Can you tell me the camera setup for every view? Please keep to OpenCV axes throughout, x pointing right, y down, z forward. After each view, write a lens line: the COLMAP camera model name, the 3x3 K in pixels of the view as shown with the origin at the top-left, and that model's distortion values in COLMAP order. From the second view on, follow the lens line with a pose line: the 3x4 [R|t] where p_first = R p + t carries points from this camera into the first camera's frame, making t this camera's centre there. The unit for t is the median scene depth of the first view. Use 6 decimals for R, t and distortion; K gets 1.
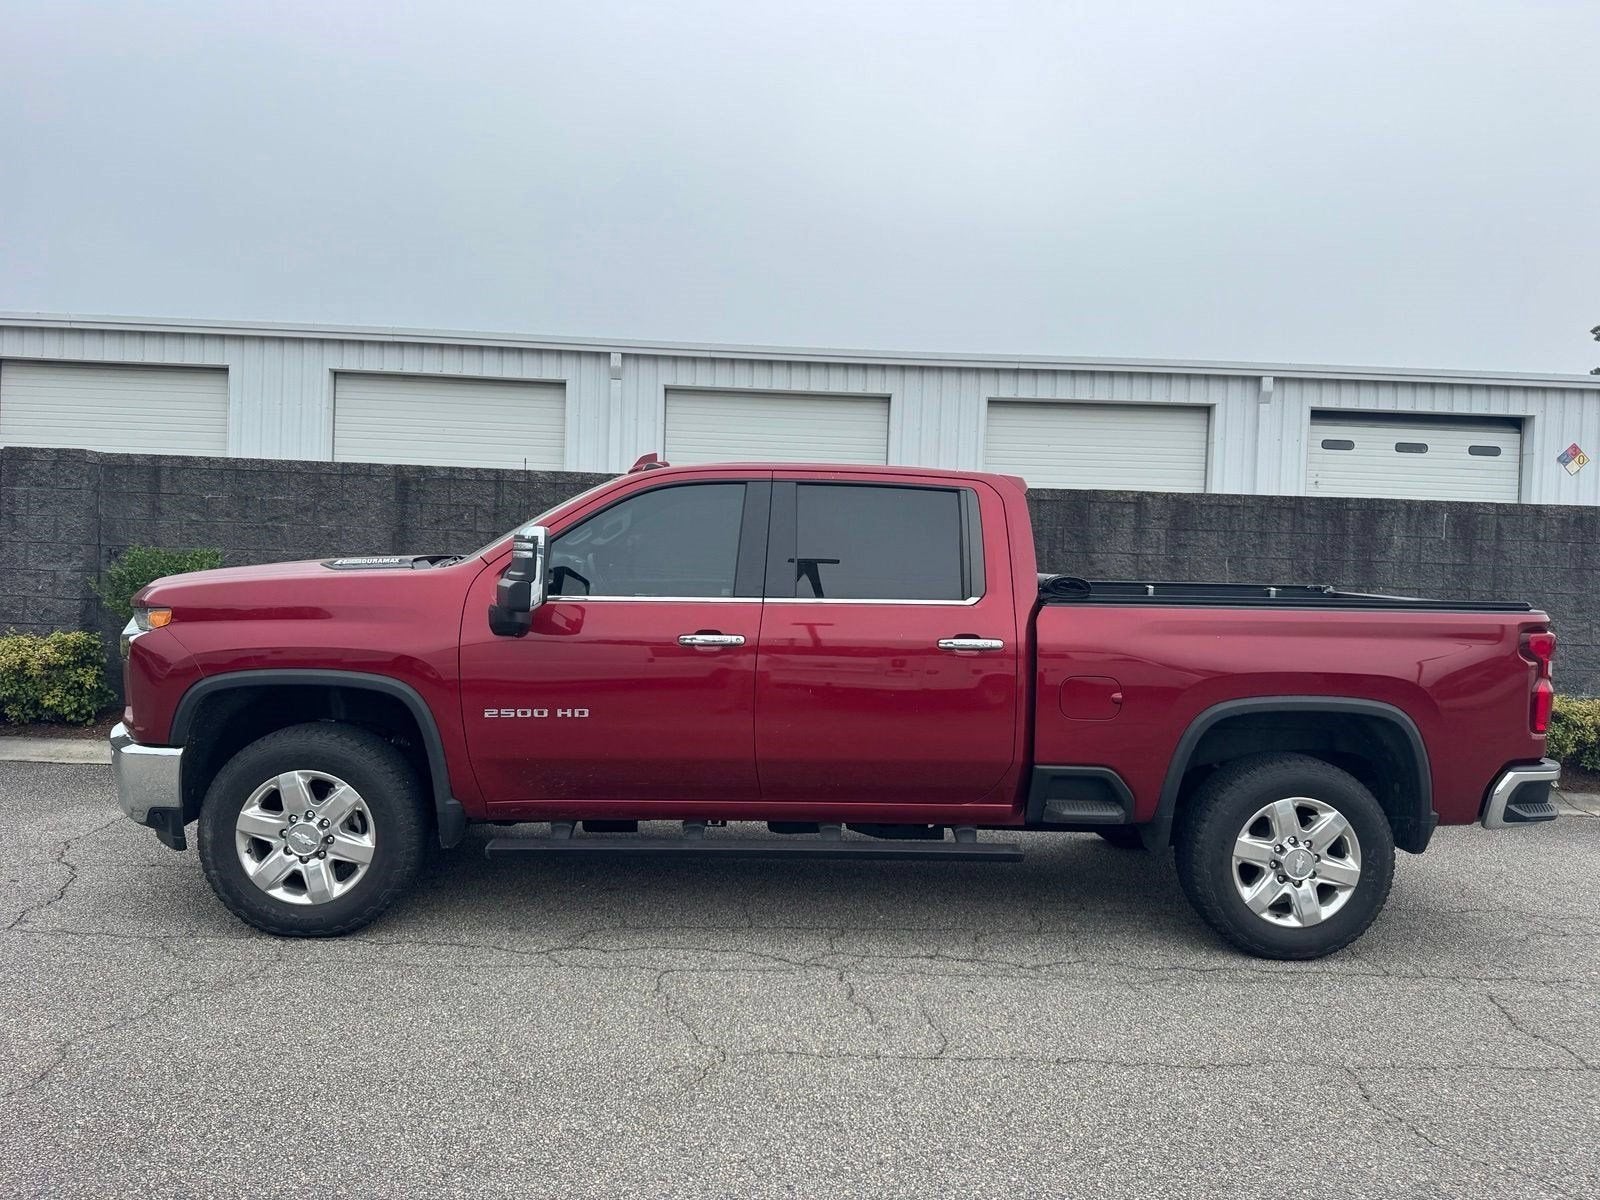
lens RADIAL K [[1128.2, 0, 797.3], [0, 1128.2, 610.1], [0, 0, 1]] dist [0.053936, -0.066081]
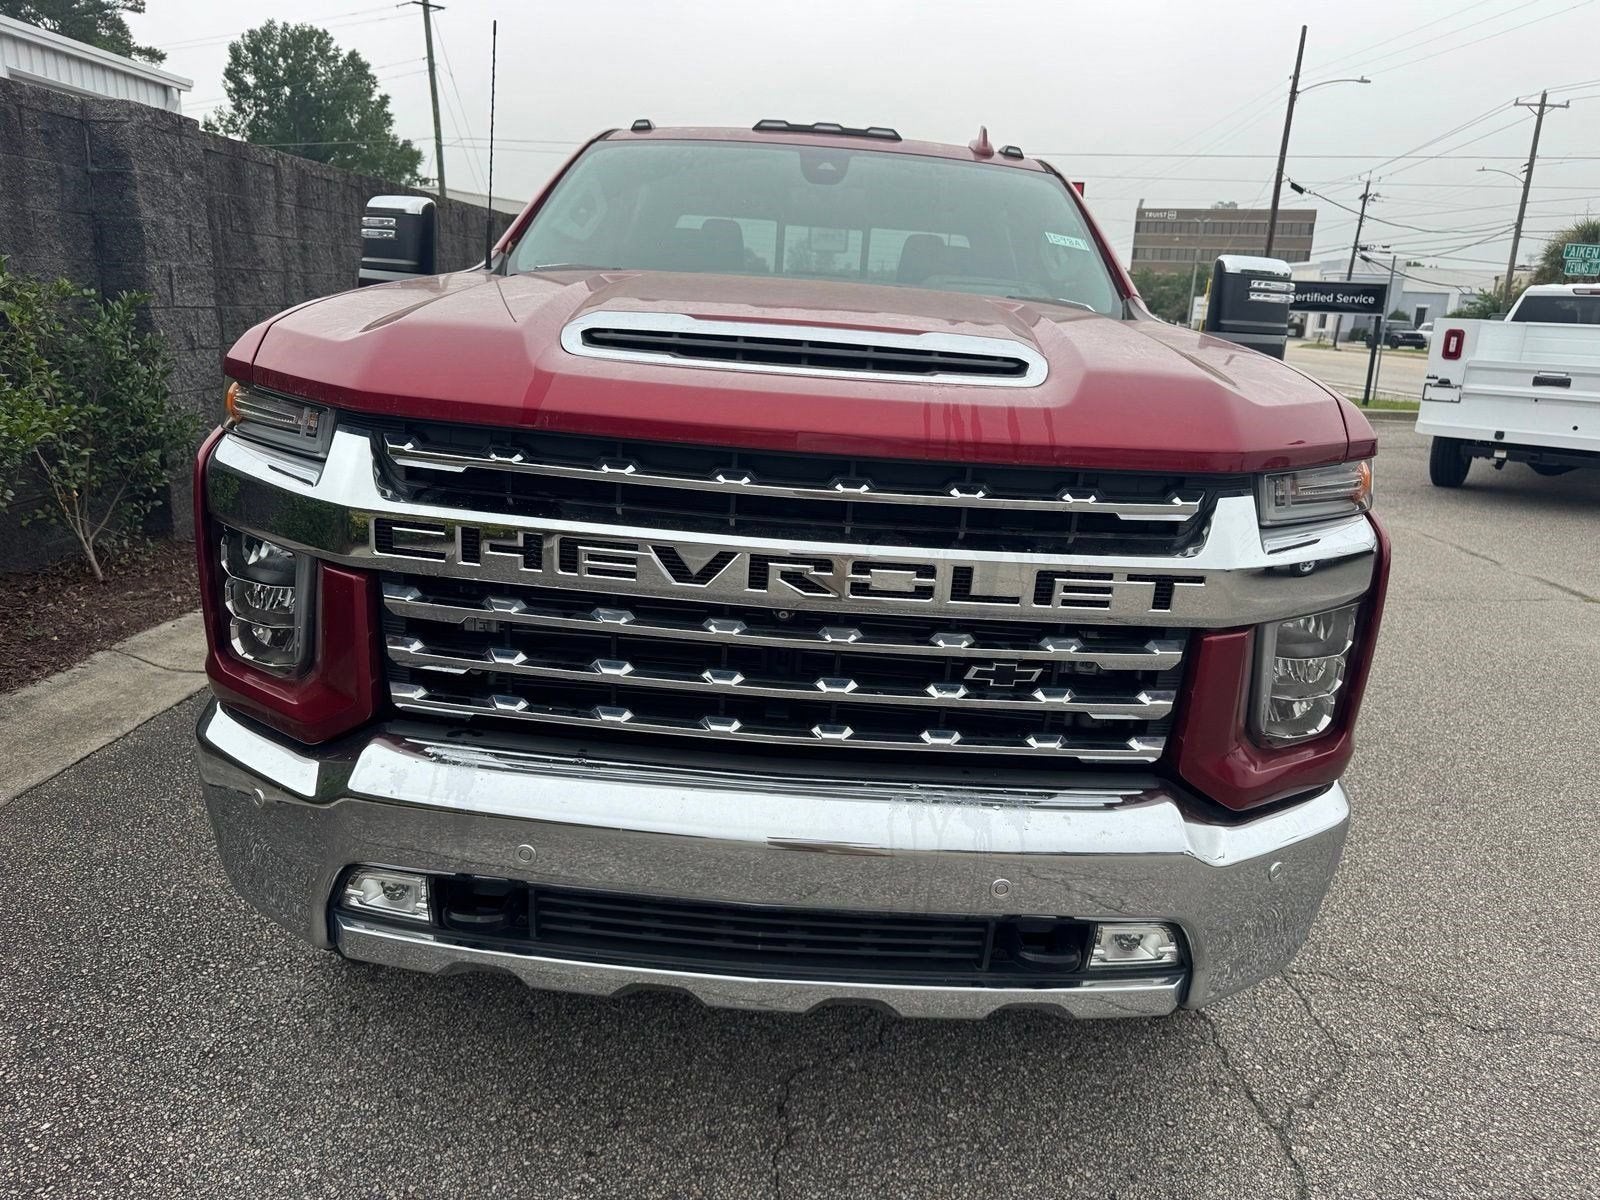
lens RADIAL K [[1128.2, 0, 793.7], [0, 1128.2, 600.9], [0, 0, 1]] dist [0.053936, -0.066081]
pose [[0.073027, -0.281450, 0.956793, -0.923446], [-0.003235, 0.959283, 0.282429, -0.060412], [-0.997325, -0.023721, 0.069143, 1.109409]]
